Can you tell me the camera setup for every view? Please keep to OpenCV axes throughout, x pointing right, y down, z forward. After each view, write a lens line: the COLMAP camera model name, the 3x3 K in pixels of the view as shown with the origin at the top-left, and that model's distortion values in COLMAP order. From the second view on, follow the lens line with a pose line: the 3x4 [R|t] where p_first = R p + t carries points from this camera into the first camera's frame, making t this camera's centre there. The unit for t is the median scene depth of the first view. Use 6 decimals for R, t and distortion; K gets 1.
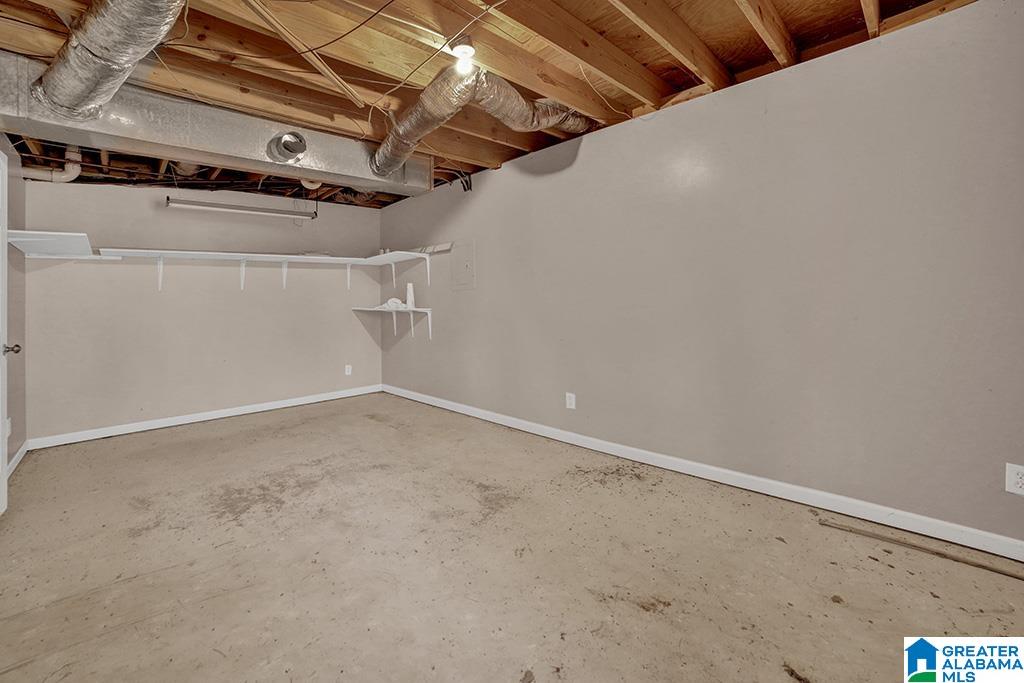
lens RADIAL K [[423.9, 0, 517.8], [0, 423.9, 315.0], [0, 0, 1]] dist [-0.091112, 0.024153]
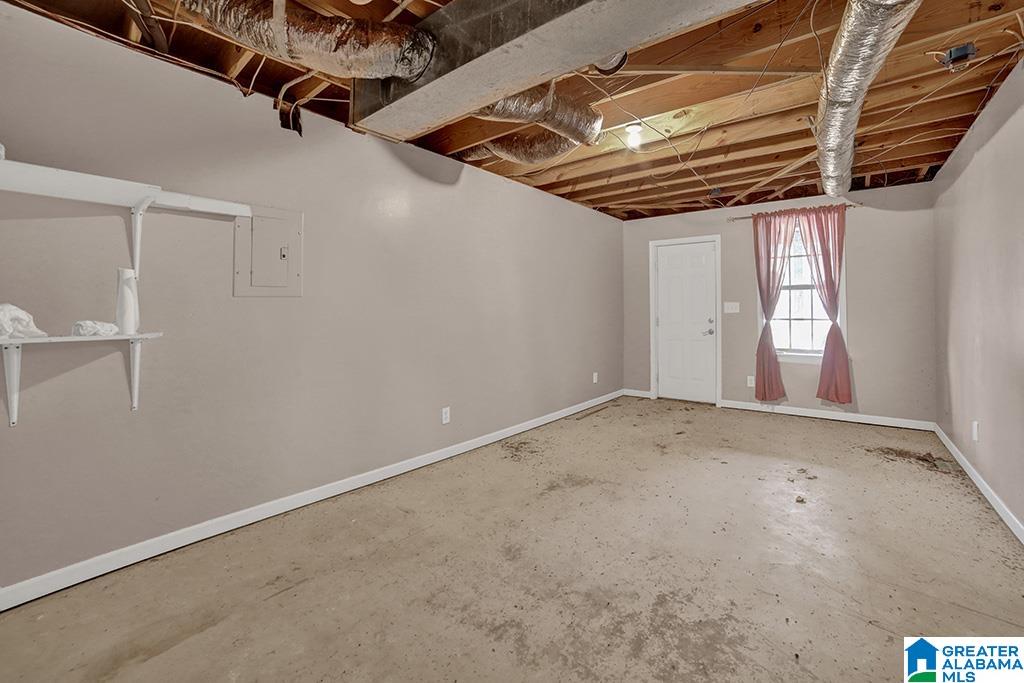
lens RADIAL K [[423.9, 0, 517.8], [0, 423.9, 315.0], [0, 0, 1]] dist [-0.091112, 0.024153]
pose [[-0.102732, 0.020702, 0.994494, -1.138634], [0.041908, 0.998986, -0.016467, -0.013785], [-0.993826, 0.039986, -0.103496, 1.180519]]
